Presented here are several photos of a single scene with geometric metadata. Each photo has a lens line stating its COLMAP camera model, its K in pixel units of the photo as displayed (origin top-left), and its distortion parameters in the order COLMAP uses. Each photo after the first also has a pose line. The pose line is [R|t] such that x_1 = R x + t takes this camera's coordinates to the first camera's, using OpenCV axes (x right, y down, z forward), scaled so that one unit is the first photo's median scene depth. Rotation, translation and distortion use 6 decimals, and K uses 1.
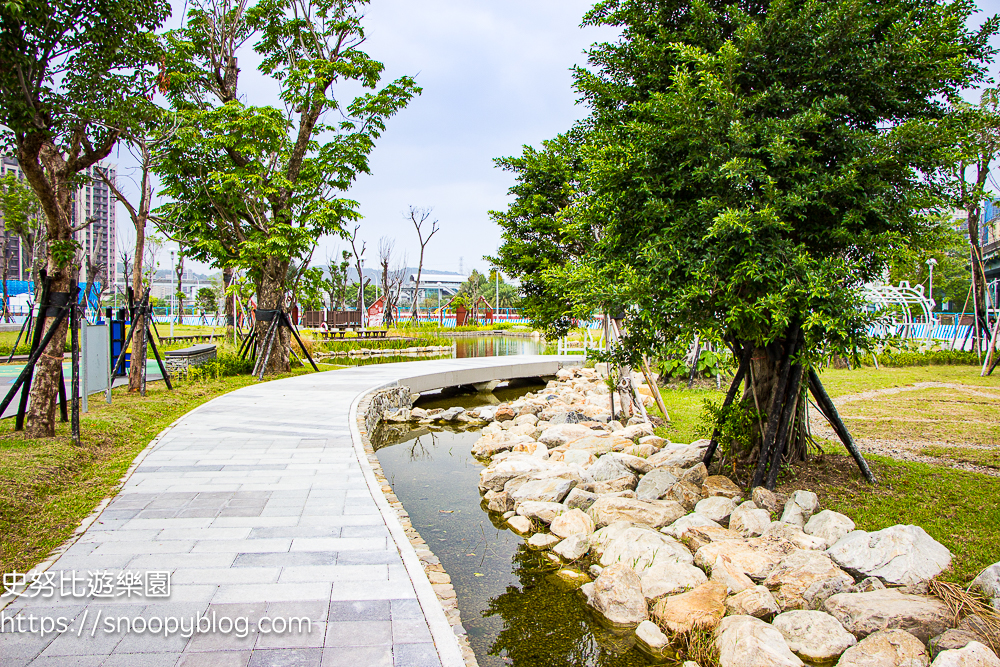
lens RADIAL K [[808.9, 0, 500.0], [0, 808.9, 333.5], [0, 0, 1]] dist [-0.188782, 0.156569]
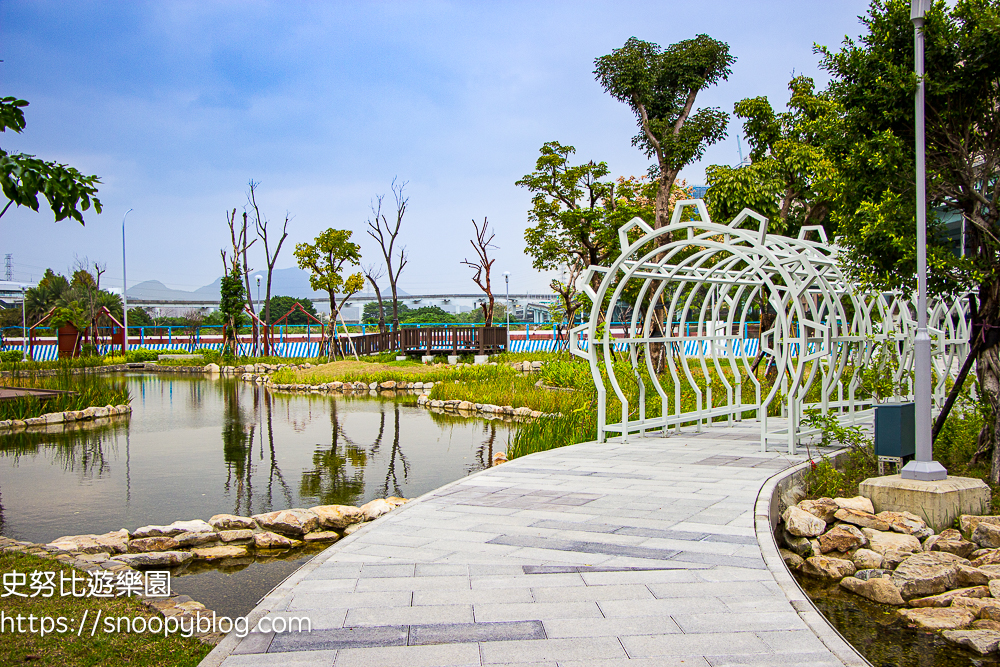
lens RADIAL K [[1035.7, 0, 500.0], [0, 1035.7, 333.5], [0, 0, 1]] dist [-0.012170, -0.001304]
pose [[0.920701, -0.018085, 0.389850, -0.225408], [0.026720, 0.999503, -0.016737, -0.024944], [-0.389354, 0.025826, 0.920726, 0.784086]]
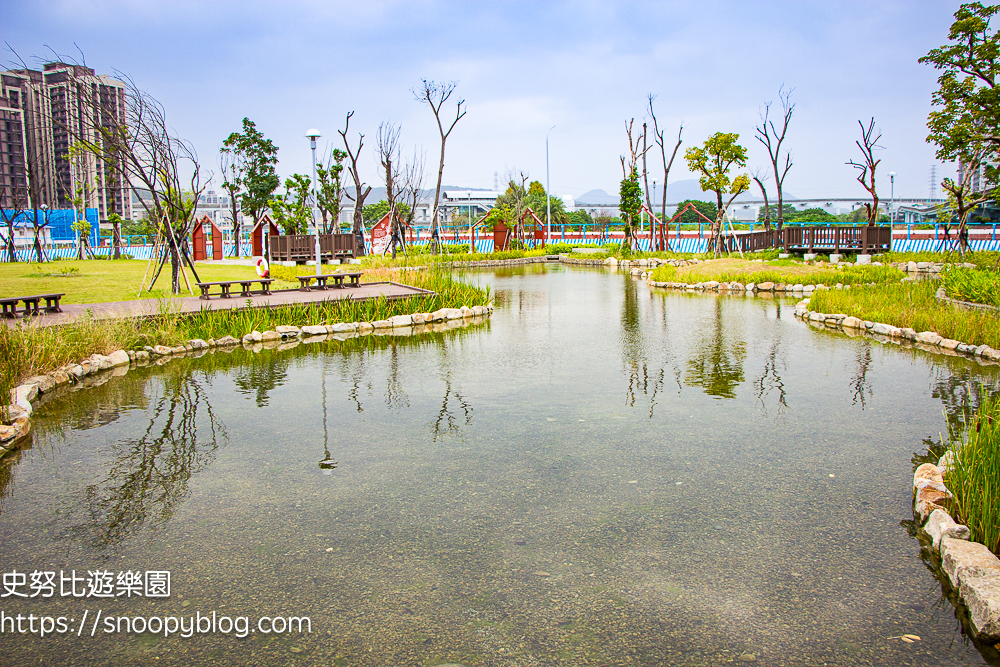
lens RADIAL K [[808.9, 0, 500.0], [0, 808.9, 333.5], [0, 0, 1]] dist [-0.188782, 0.156569]
pose [[0.998795, -0.015888, -0.046435, -0.072031], [0.020548, 0.994608, 0.101655, -0.037765], [0.044570, -0.102486, 0.993735, 1.217347]]
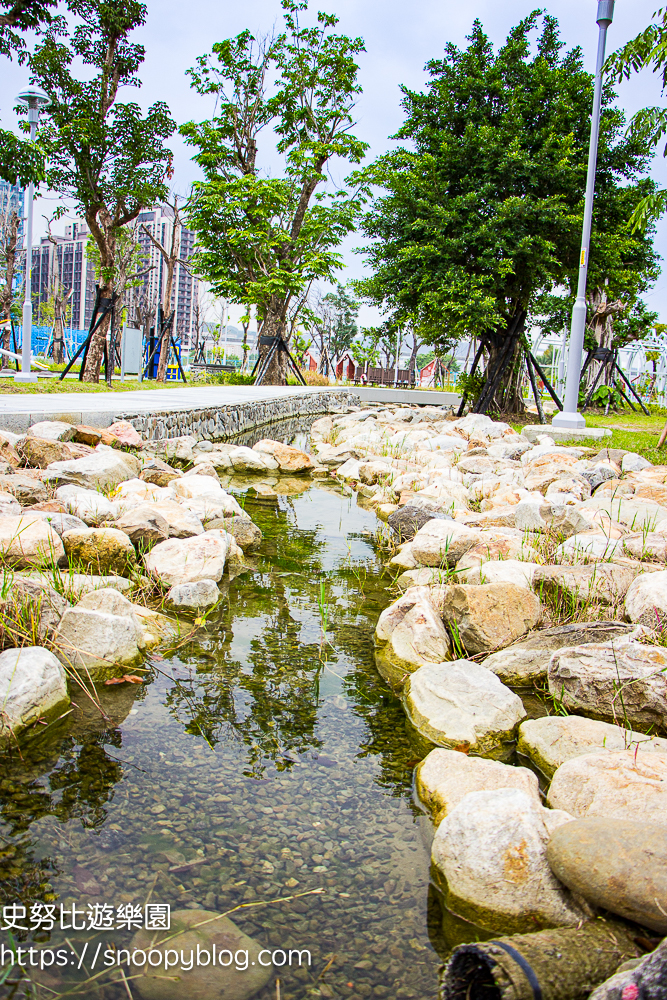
lens RADIAL K [[850.6, 0, 333.5], [0, 850.6, 500.0], [0, 0, 1]] dist [-0.211584, 0.186631]
pose [[0.953701, 0.097309, -0.284580, 0.223860], [-0.066638, 0.991063, 0.115560, 0.068243], [0.293281, -0.091246, 0.951662, -0.299242]]
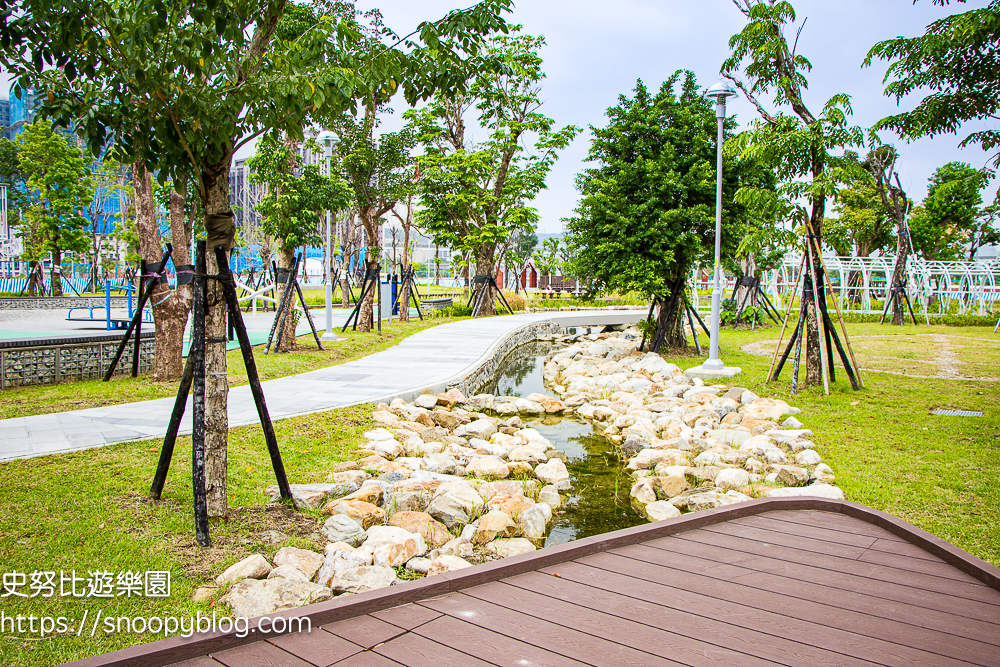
lens RADIAL K [[808.9, 0, 500.0], [0, 808.9, 333.5], [0, 0, 1]] dist [-0.188782, 0.156569]
pose [[0.951340, 0.028403, -0.306831, 0.249358], [-0.014929, 0.998822, 0.046172, 0.010344], [0.307781, -0.039345, 0.950644, -0.552023]]
